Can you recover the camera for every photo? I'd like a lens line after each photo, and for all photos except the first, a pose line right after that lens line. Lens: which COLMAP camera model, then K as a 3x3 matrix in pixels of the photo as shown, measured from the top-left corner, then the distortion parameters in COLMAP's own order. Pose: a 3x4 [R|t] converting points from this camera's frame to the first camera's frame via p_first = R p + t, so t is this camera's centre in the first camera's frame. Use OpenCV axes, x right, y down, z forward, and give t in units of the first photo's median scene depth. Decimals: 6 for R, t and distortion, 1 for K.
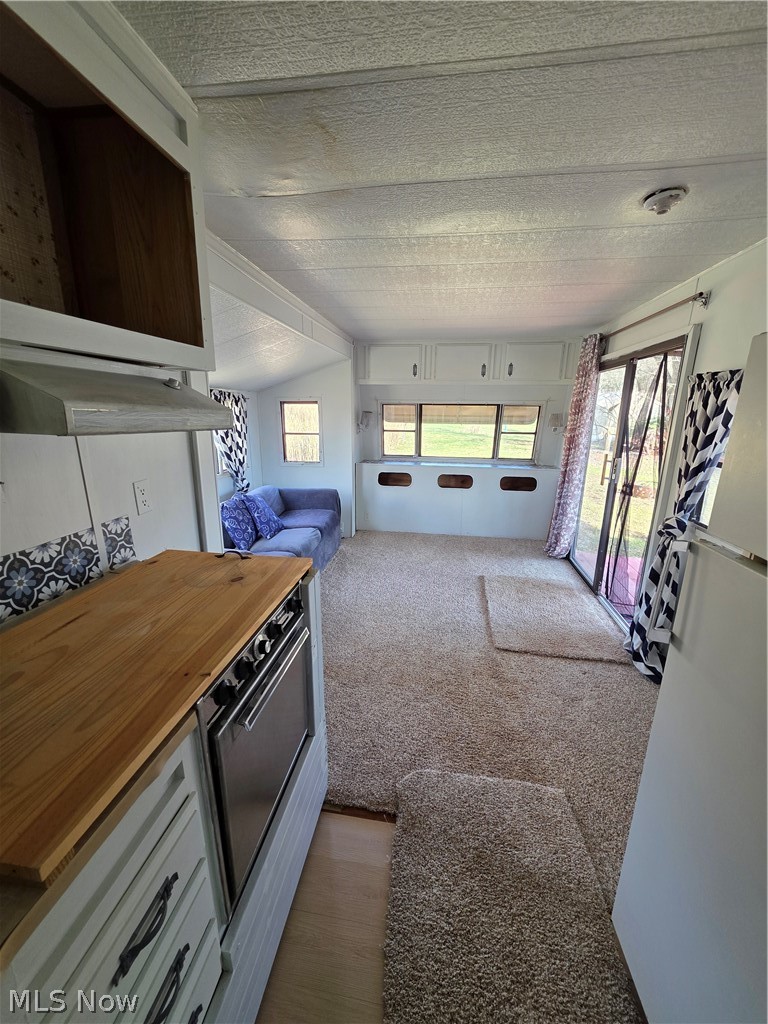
lens RADIAL K [[408.3, 0, 376.5], [0, 408.3, 510.8], [0, 0, 1]] dist [-0.001671, 0.001025]
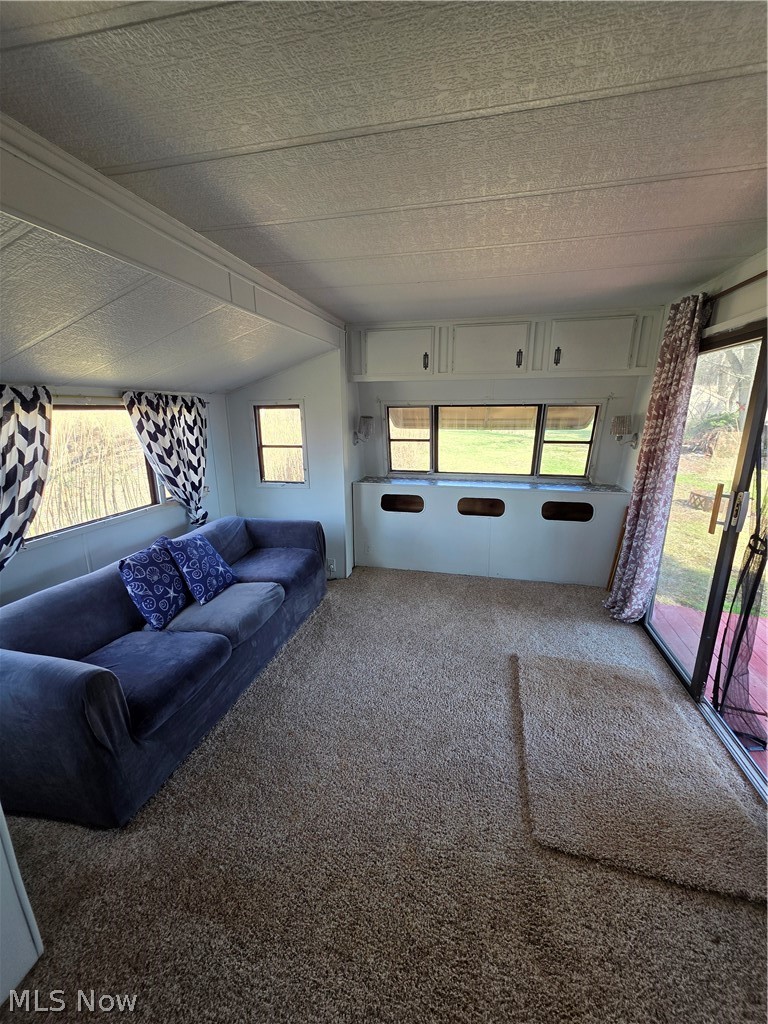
lens RADIAL K [[408.3, 0, 379.3], [0, 408.3, 511.0], [0, 0, 1]] dist [-0.001671, 0.001025]
pose [[0.996766, 0.003193, -0.080295, 0.078945], [-0.003081, 0.999994, 0.001508, -0.078337], [0.080300, -0.001256, 0.996770, 0.275612]]
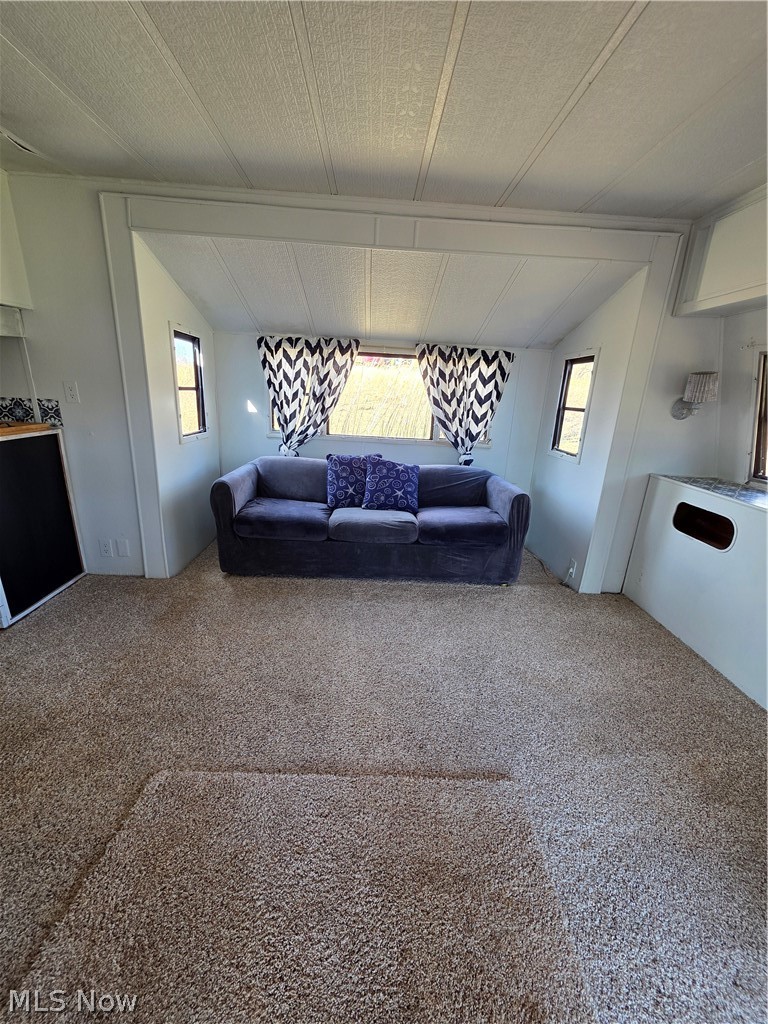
lens RADIAL K [[408.3, 0, 383.2], [0, 408.3, 510.9], [0, 0, 1]] dist [-0.001671, 0.001025]
pose [[0.187786, 0.280731, -0.941237, 0.486885], [-0.283494, 0.932993, 0.221712, -0.112941], [0.940408, 0.225200, 0.254789, 0.689572]]
